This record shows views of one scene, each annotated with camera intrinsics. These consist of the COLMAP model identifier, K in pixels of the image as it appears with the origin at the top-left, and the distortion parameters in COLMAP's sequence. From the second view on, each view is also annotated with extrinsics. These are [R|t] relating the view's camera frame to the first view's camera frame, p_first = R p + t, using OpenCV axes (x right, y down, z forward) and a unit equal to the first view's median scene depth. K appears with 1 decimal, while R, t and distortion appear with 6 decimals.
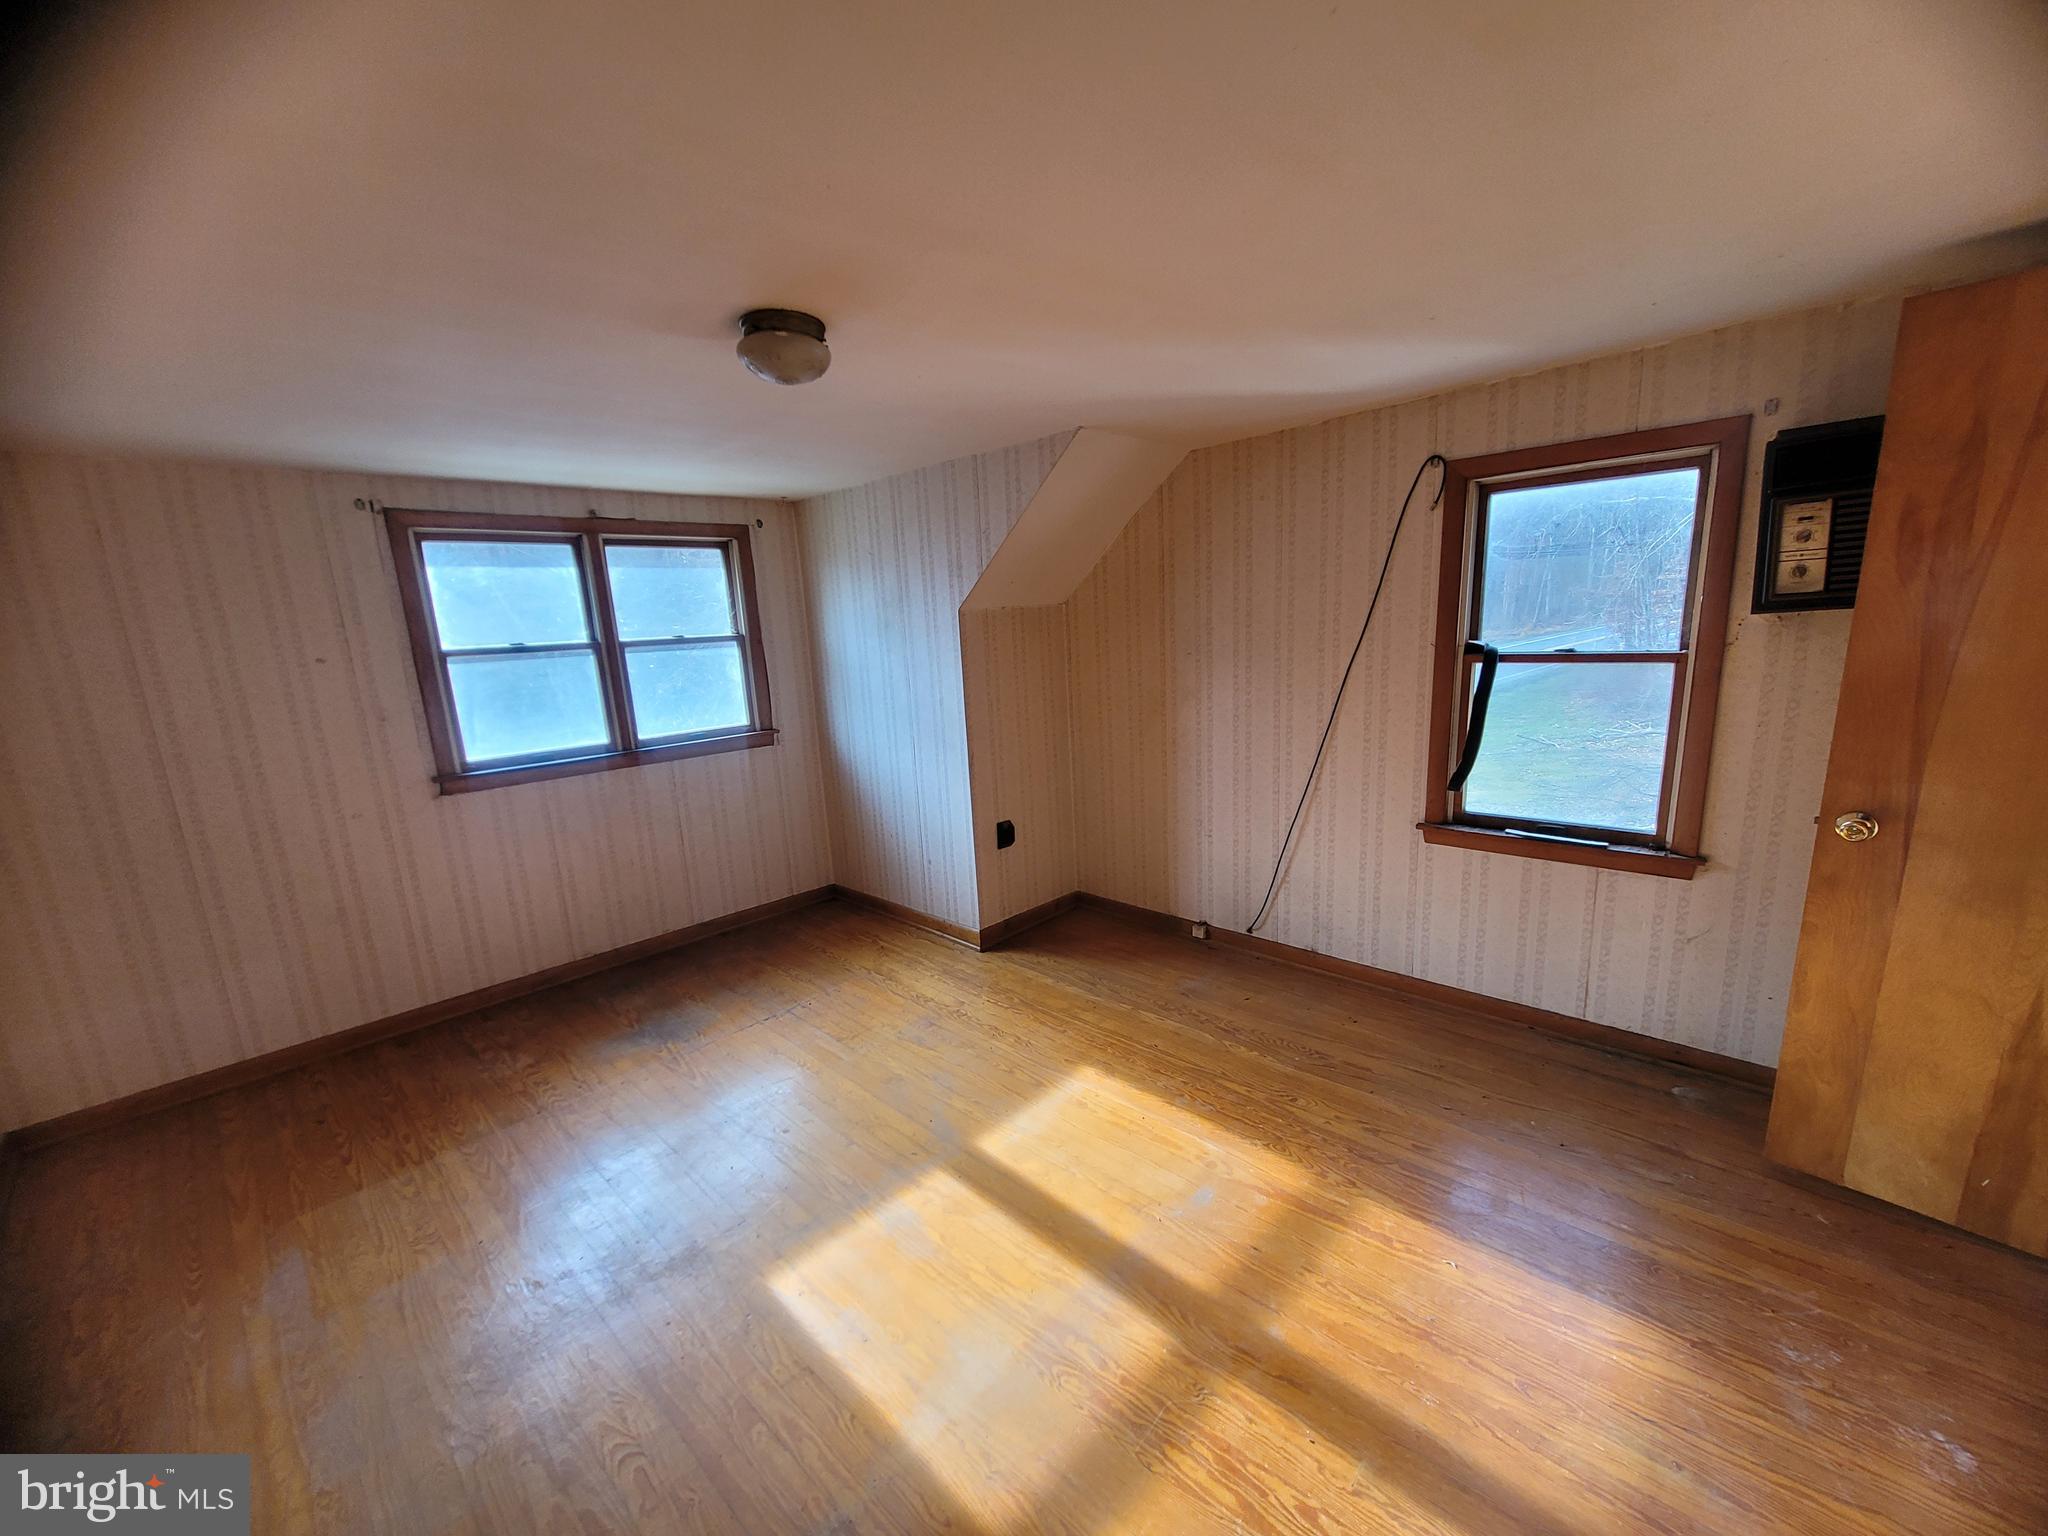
lens RADIAL K [[792.7, 0, 1023.1], [0, 792.7, 783.9], [0, 0, 1]] dist [0.004717, -0.000841]
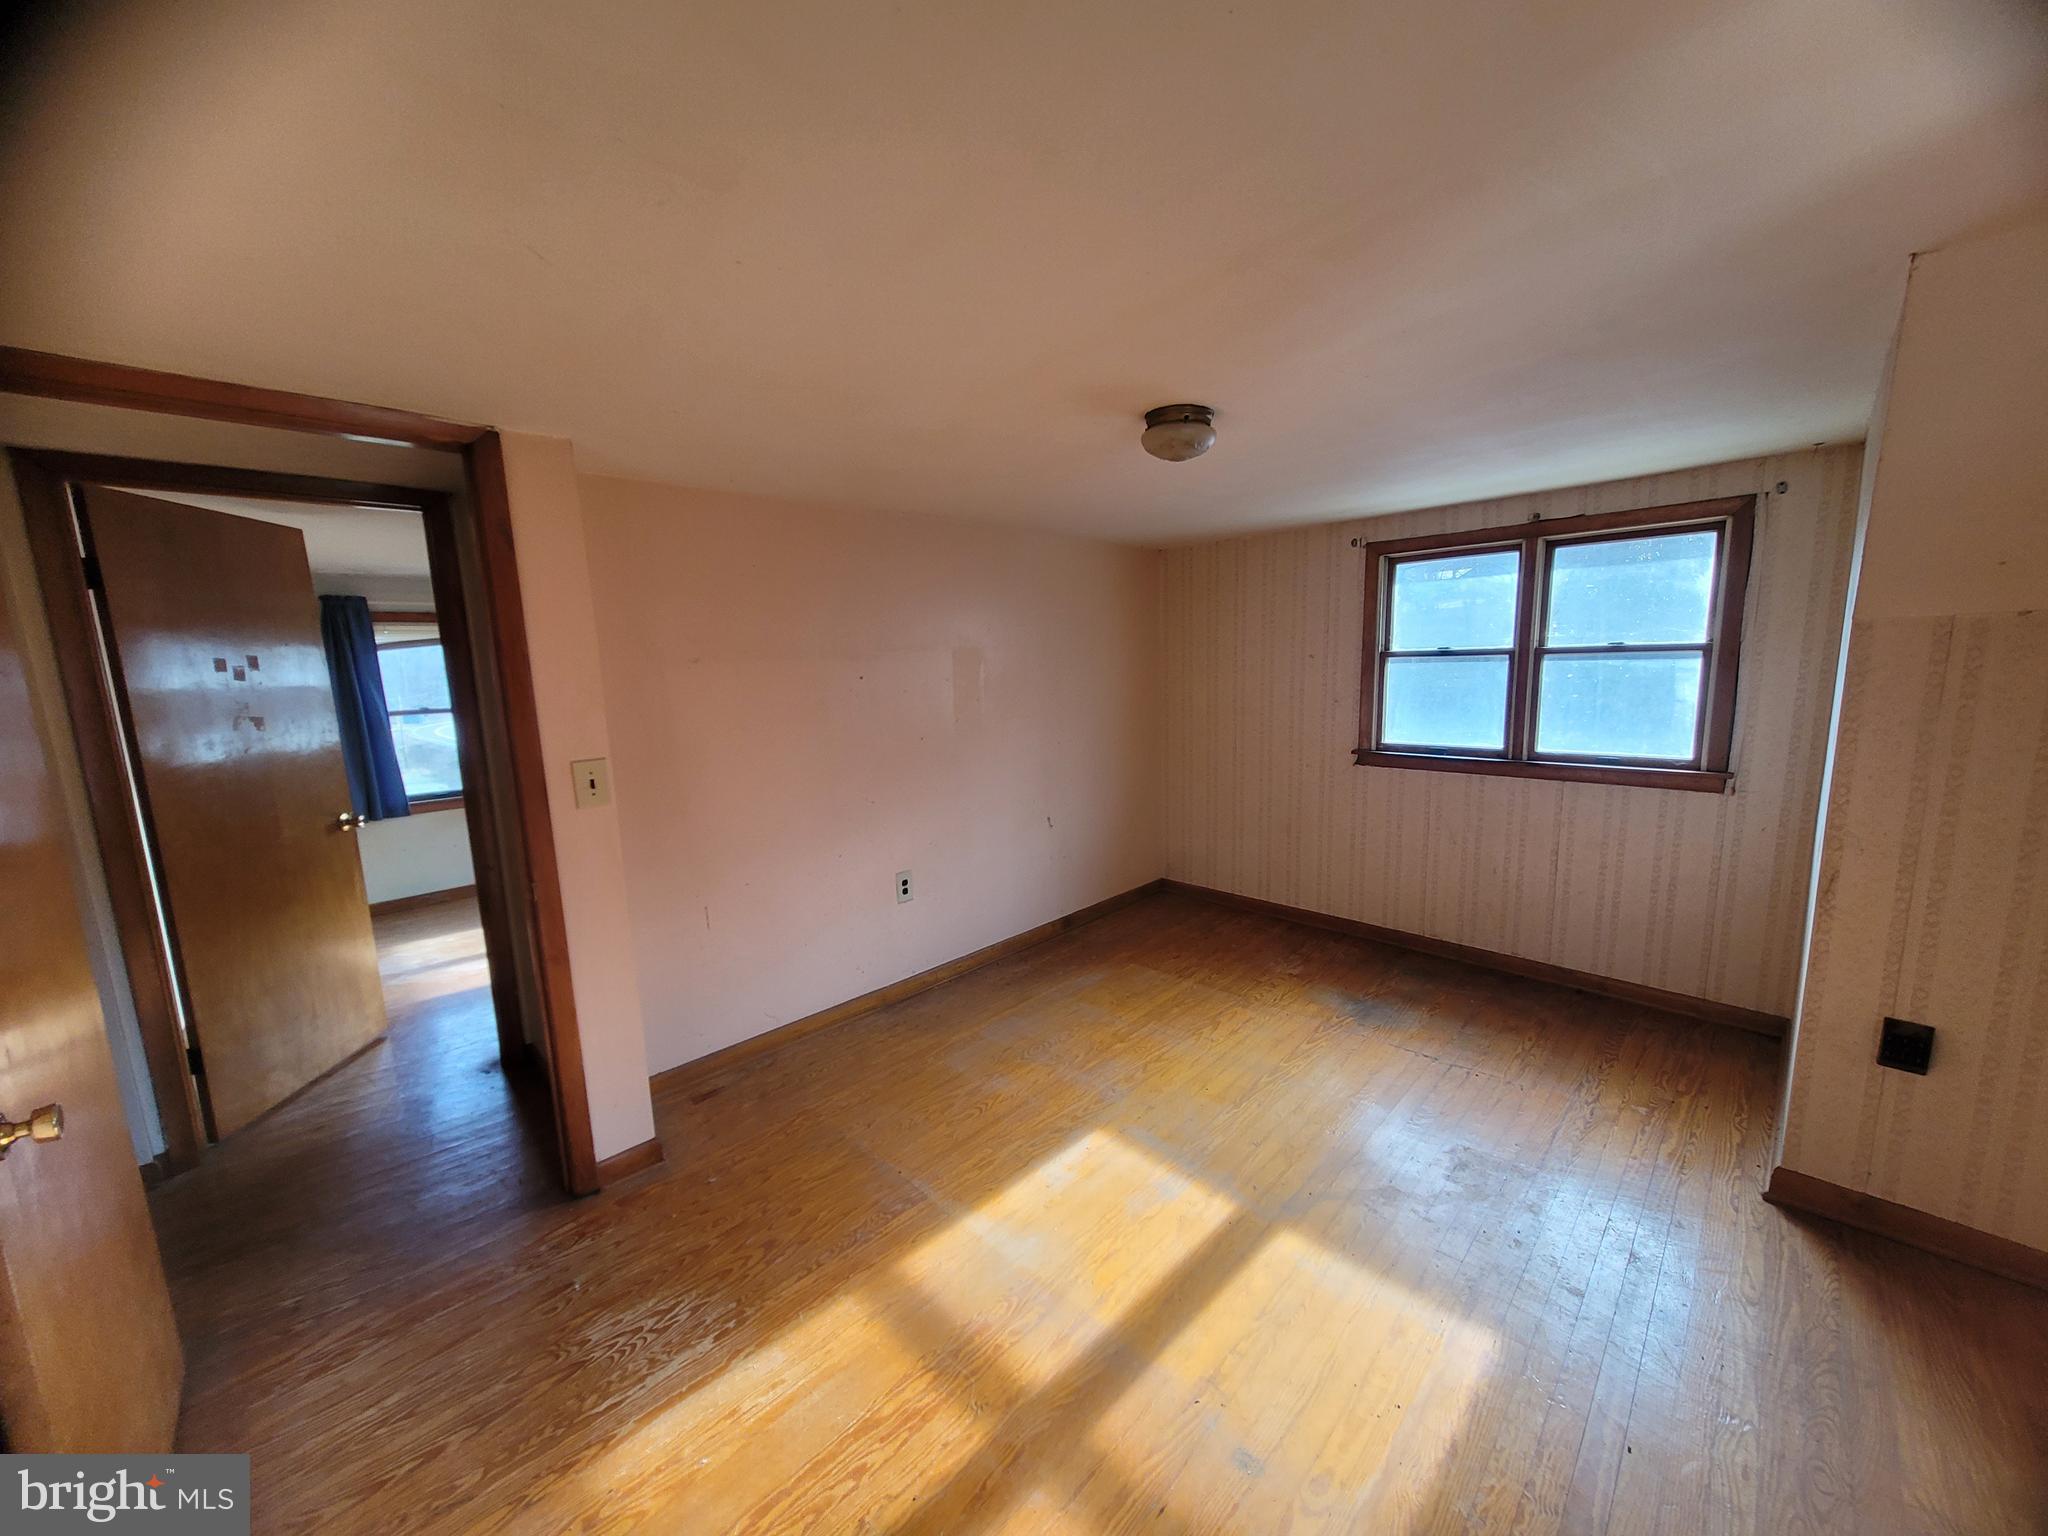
lens RADIAL K [[792.7, 0, 1023.1], [0, 792.7, 783.9], [0, 0, 1]] dist [0.004717, -0.000841]
pose [[-0.019875, 0.209857, -0.977530, 0.514170], [-0.170093, 0.962760, 0.210144, -0.125873], [0.985227, 0.170448, 0.016560, 0.427578]]
